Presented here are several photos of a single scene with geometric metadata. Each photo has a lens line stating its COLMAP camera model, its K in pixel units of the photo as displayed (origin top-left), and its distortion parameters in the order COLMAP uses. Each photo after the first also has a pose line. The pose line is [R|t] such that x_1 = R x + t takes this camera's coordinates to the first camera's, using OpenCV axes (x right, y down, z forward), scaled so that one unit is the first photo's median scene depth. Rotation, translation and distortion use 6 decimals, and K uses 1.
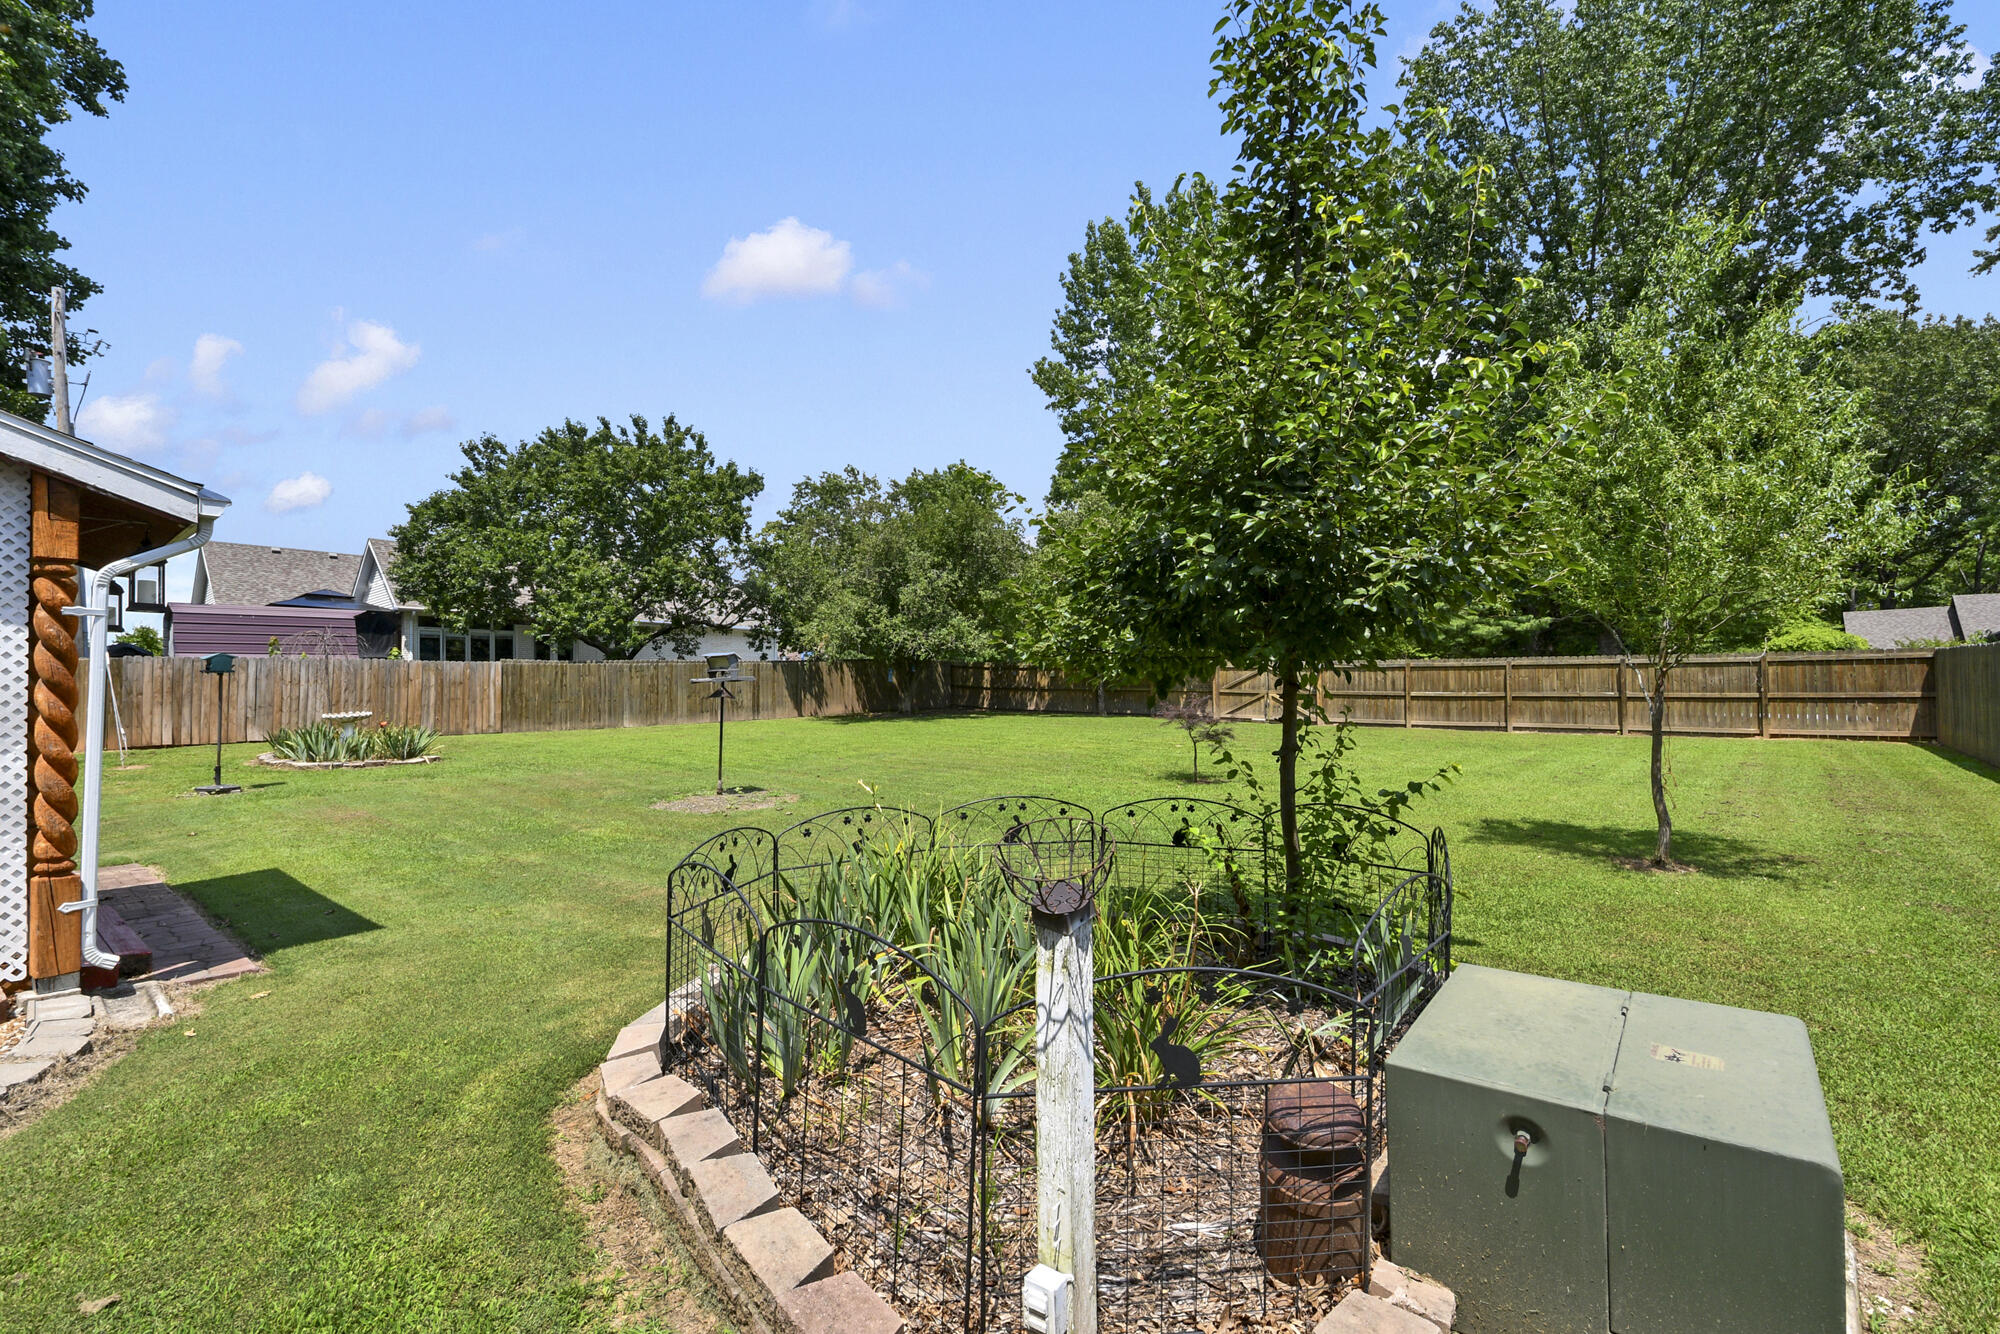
lens RADIAL K [[898.0, 0, 1000.0], [0, 898.0, 667.0], [0, 0, 1]] dist [0.000265, -0.000024]
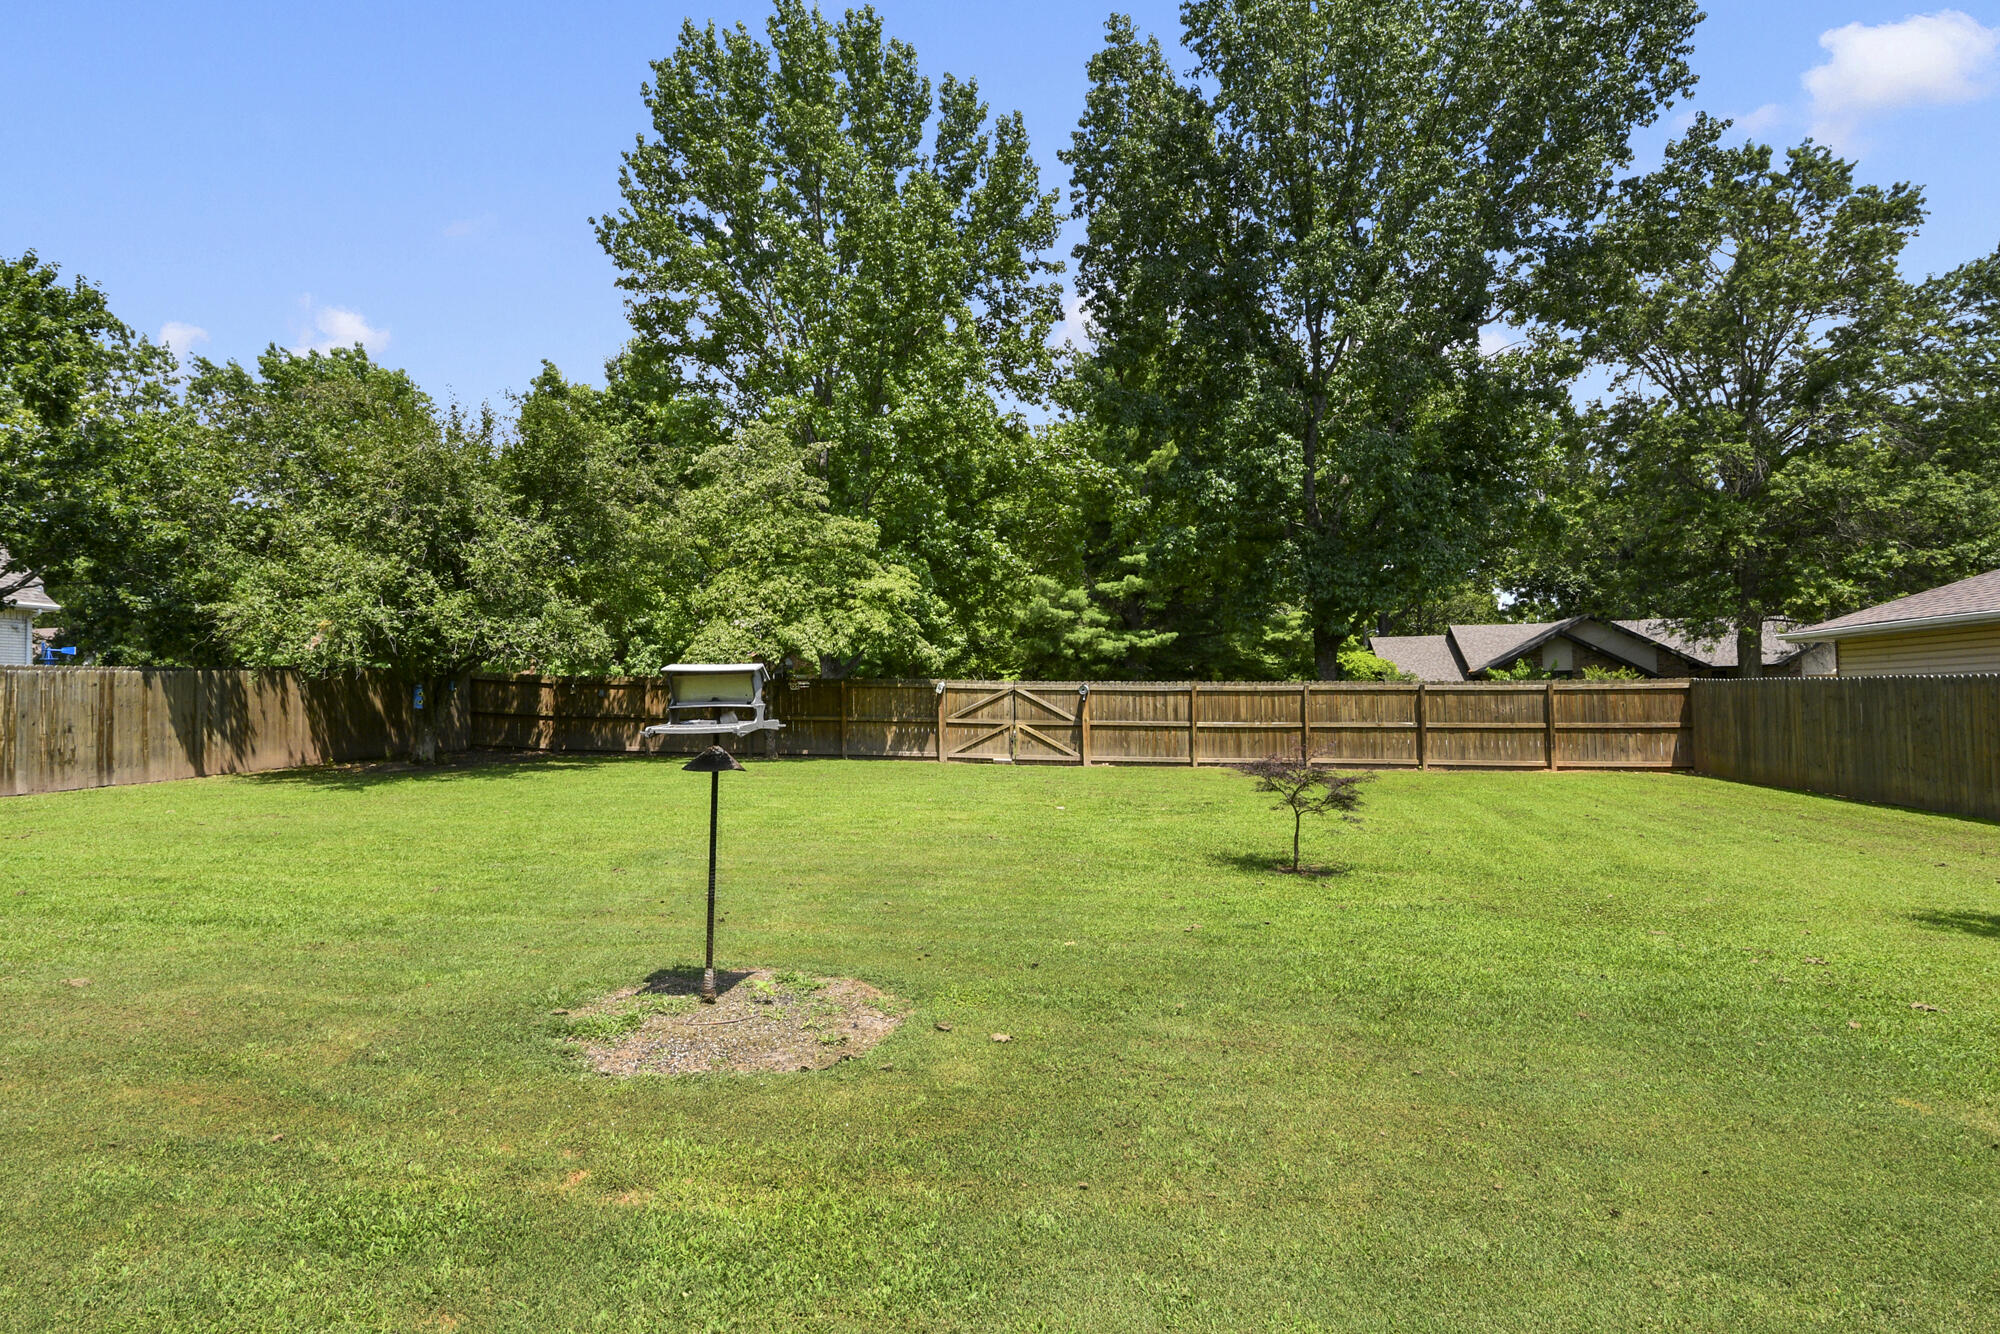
lens RADIAL K [[1142.0, 0, 1000.0], [0, 1142.0, 667.0], [0, 0, 1]] dist [0.046039, -0.000544]
pose [[0.845504, 0.018476, 0.533649, -0.205879], [-0.012053, 0.999807, -0.015518, -0.003080], [-0.533832, 0.006688, 0.845564, 0.196621]]
